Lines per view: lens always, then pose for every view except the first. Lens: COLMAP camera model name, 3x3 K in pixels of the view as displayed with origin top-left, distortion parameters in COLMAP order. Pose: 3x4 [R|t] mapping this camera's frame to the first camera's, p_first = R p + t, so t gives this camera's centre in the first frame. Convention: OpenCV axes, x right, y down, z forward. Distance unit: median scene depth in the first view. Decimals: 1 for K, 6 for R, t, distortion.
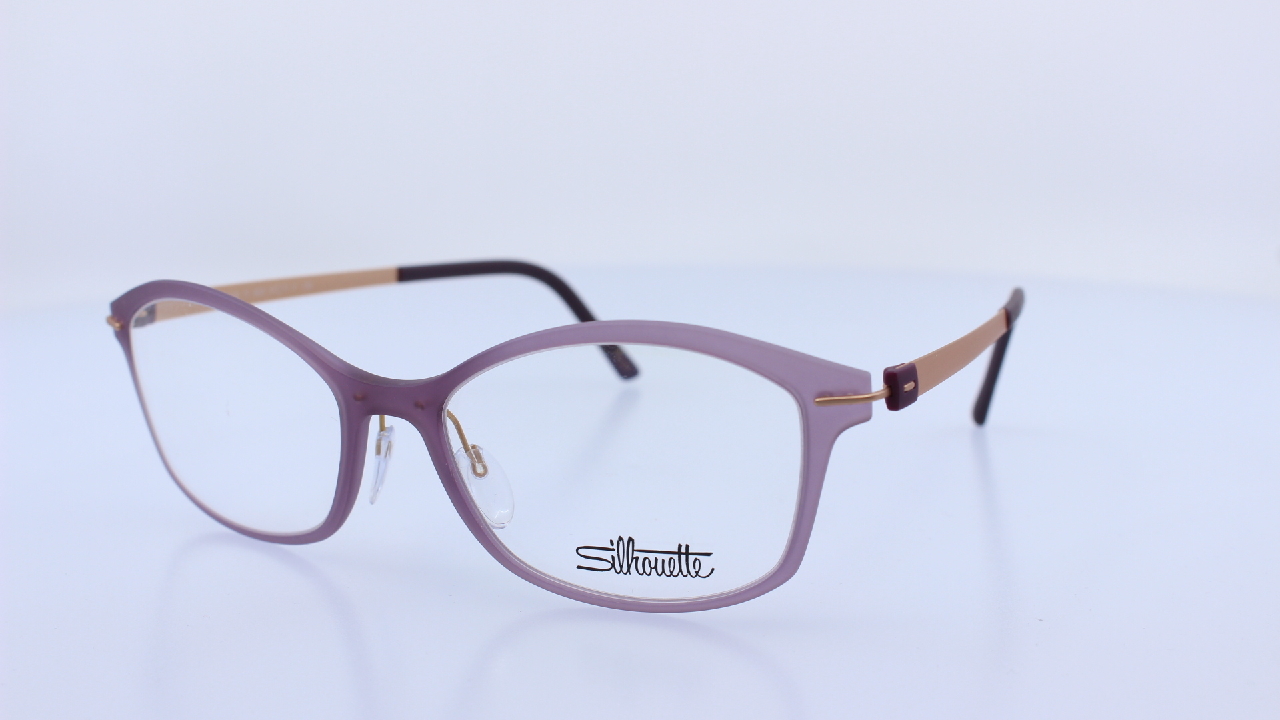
lens RADIAL K [[1728.8, 0, 640.0], [0, 1728.8, 360.0], [0, 0, 1]] dist [-0.245314, 0.008736]
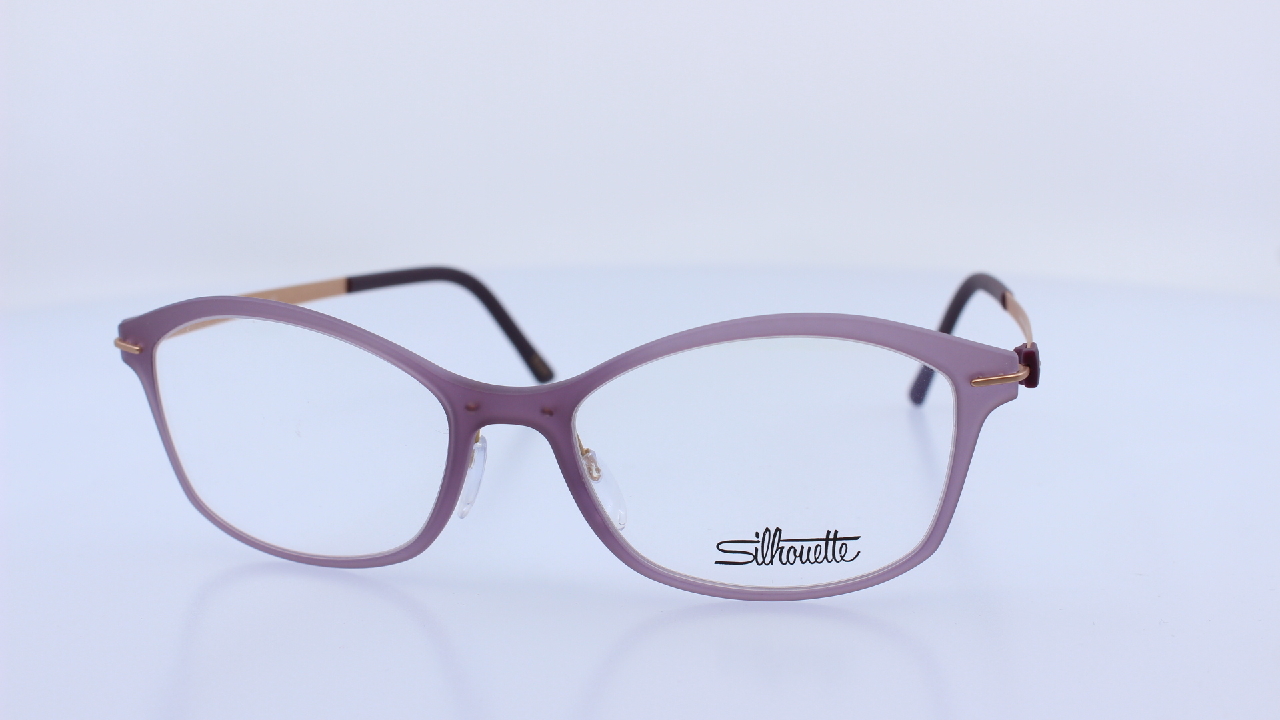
lens RADIAL K [[1728.8, 0, 640.0], [0, 1728.8, 360.0], [0, 0, 1]] dist [-0.245314, 0.008736]
pose [[0.966748, -0.049393, 0.250916, -0.331831], [0.050249, 0.998732, 0.002998, -0.003227], [-0.250746, 0.009710, 0.968004, 0.036014]]
